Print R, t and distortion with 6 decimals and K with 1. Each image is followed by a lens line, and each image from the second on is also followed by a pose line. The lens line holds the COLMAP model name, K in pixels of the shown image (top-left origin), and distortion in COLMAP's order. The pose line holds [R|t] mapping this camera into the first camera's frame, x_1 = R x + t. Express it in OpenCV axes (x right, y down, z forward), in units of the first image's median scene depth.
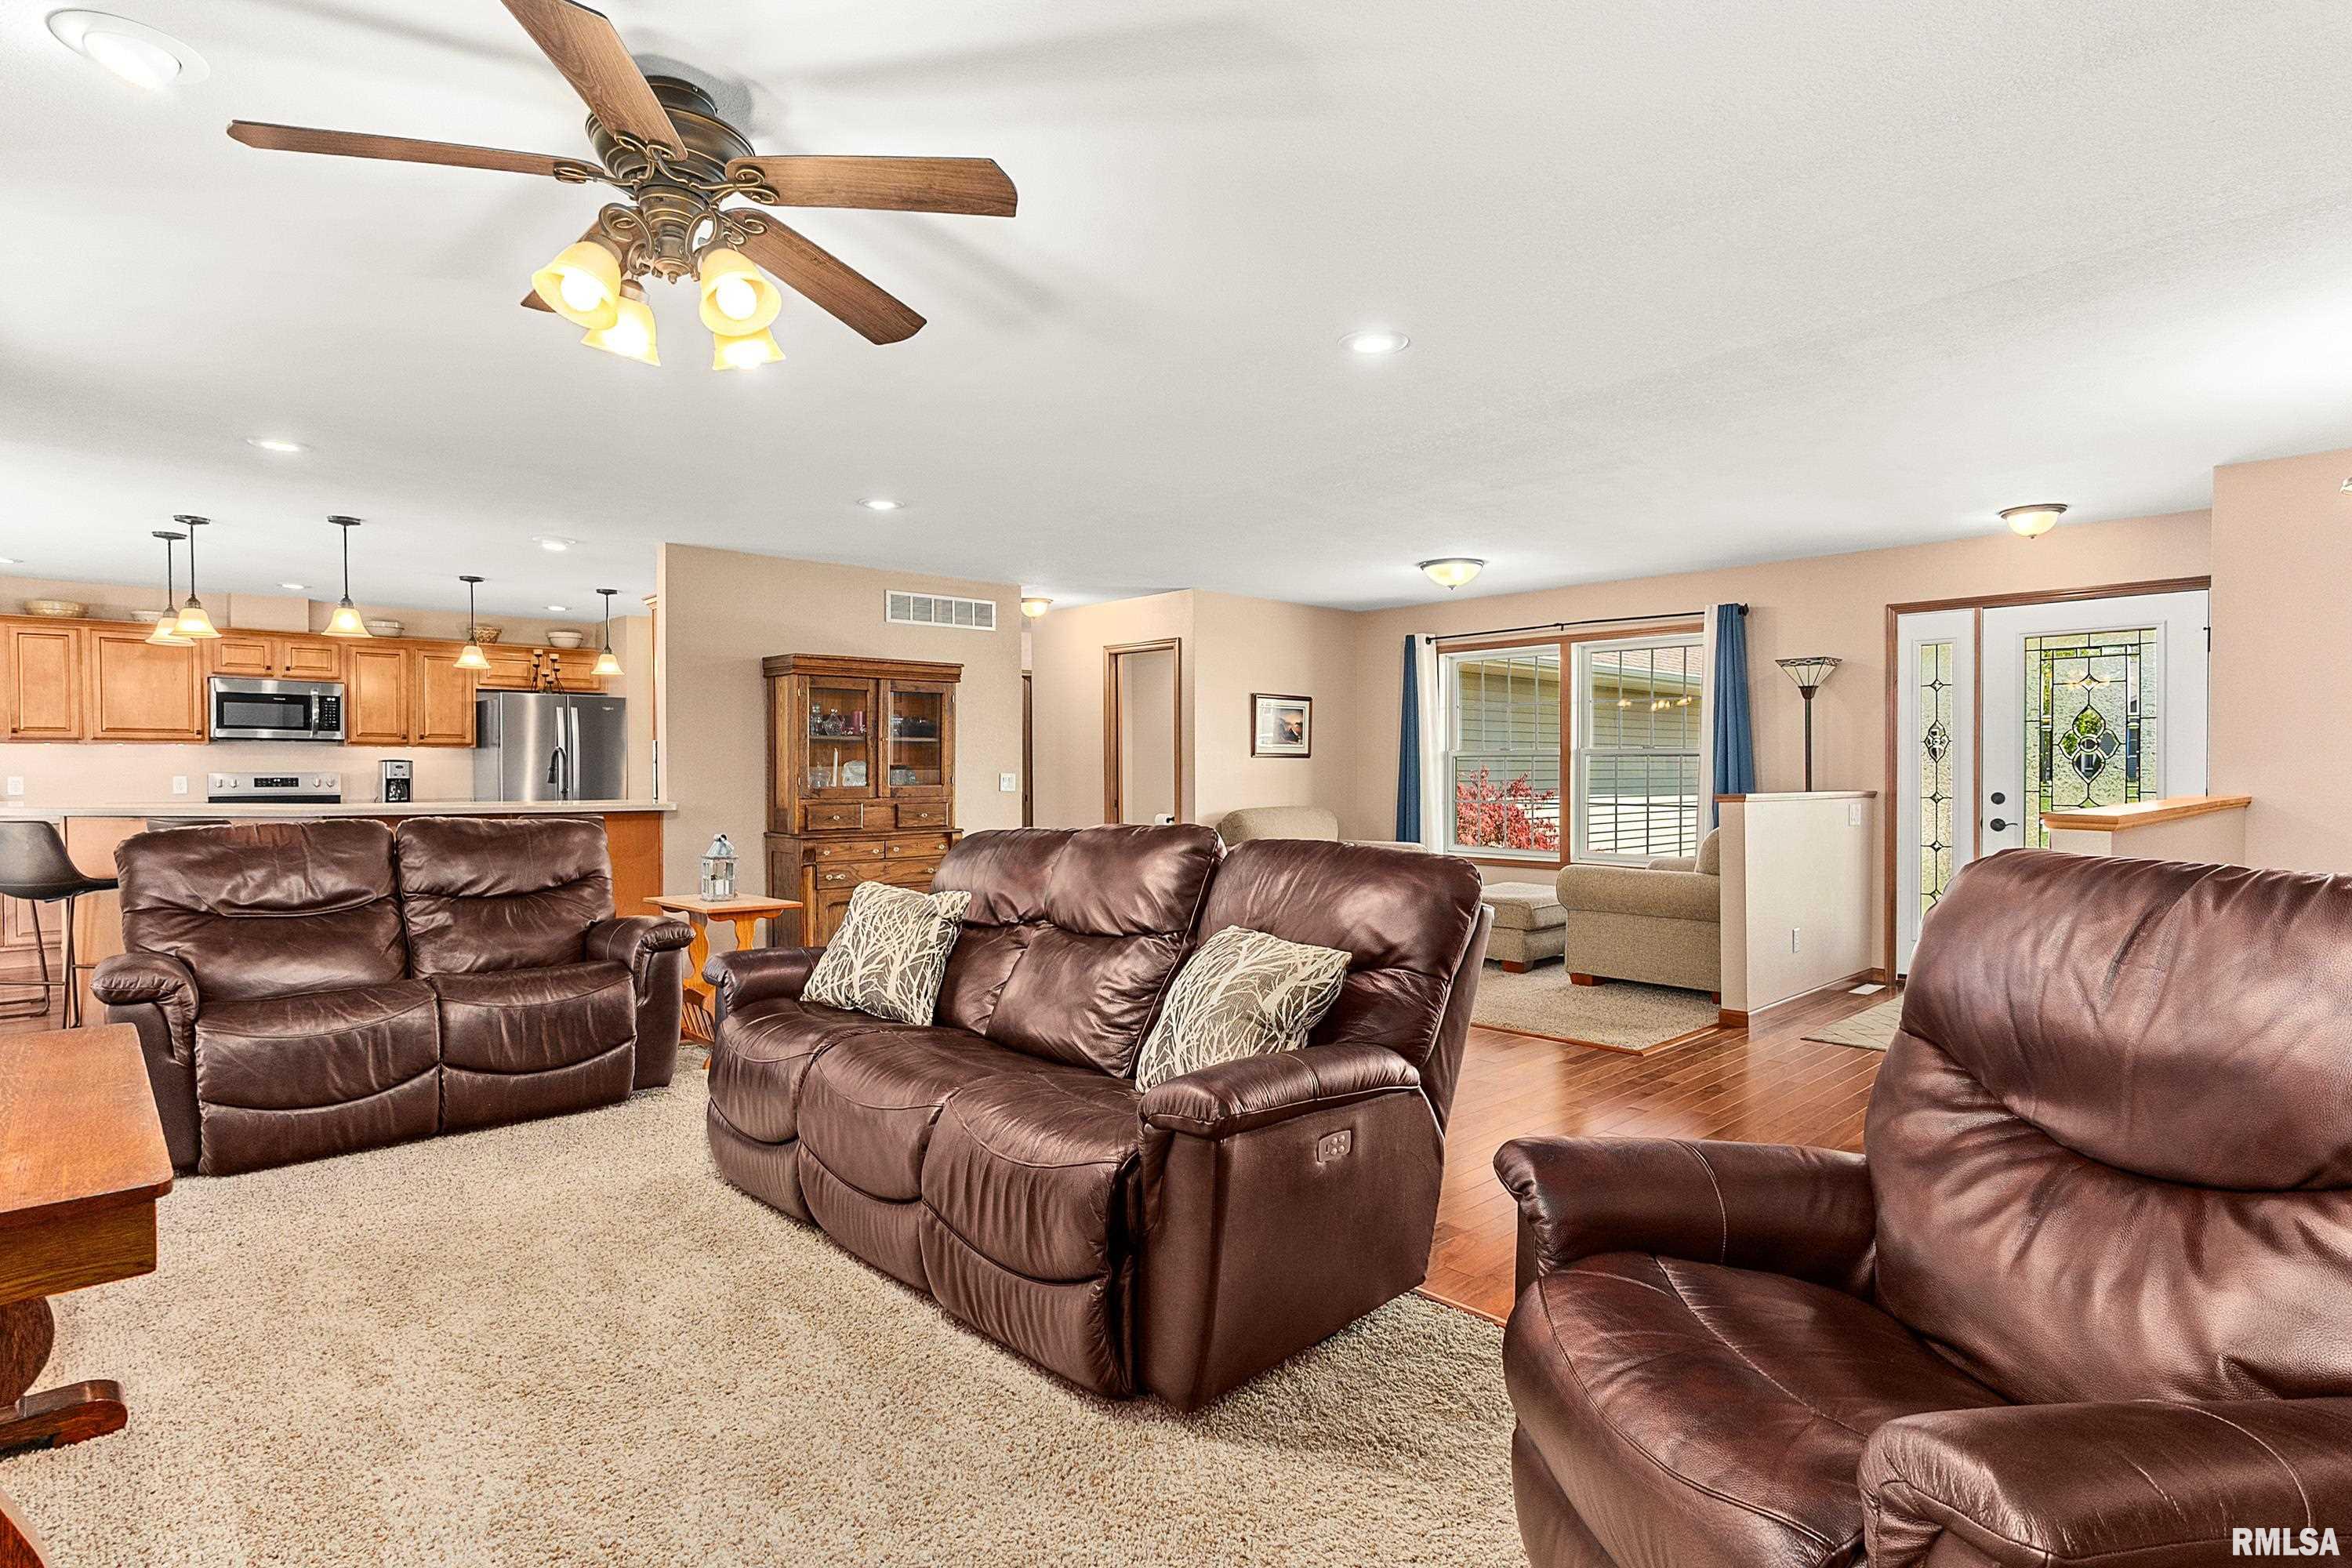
lens RADIAL K [[1193.8, 0, 1181.2], [0, 1193.8, 783.6], [0, 0, 1]] dist [-0.002876, -0.001363]
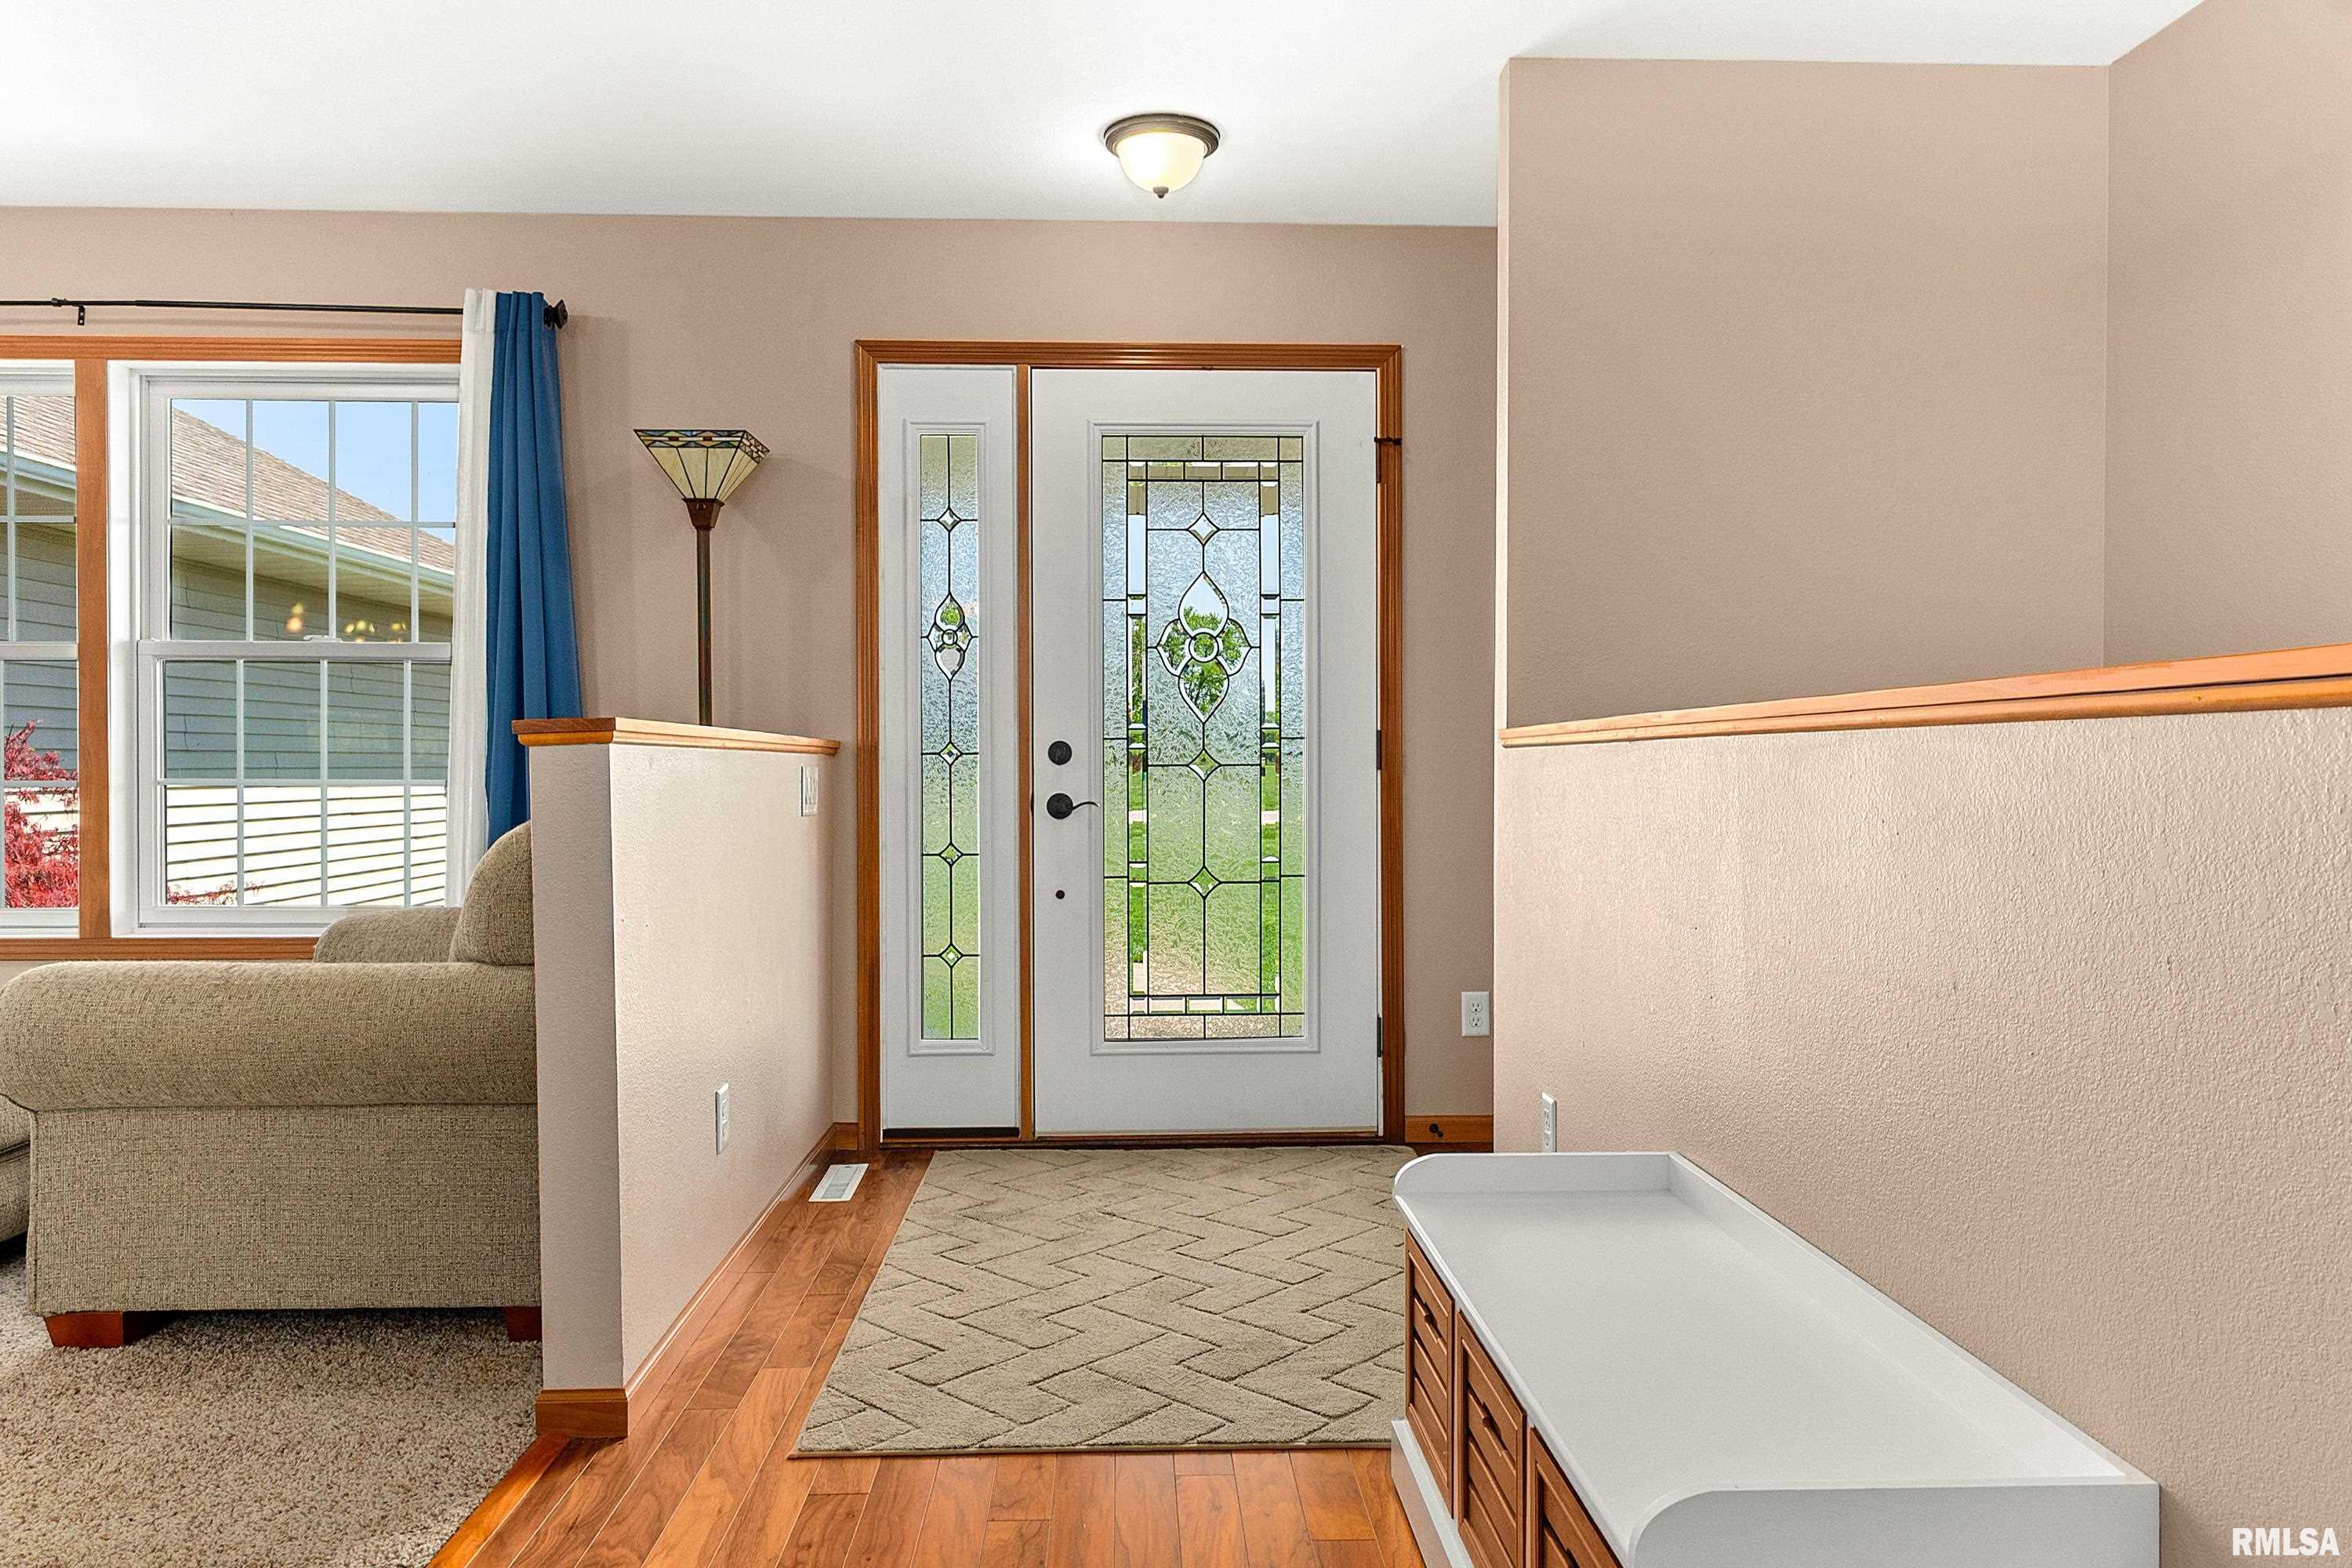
lens RADIAL K [[1587.7, 0, 1172.0], [0, 1587.7, 787.9], [0, 0, 1]] dist [-0.000626, -0.001778]
pose [[0.663464, -0.008989, 0.748155, 0.212311], [0.009140, 0.999951, 0.003909, 0.023989], [-0.748153, 0.004245, 0.663513, 0.507219]]
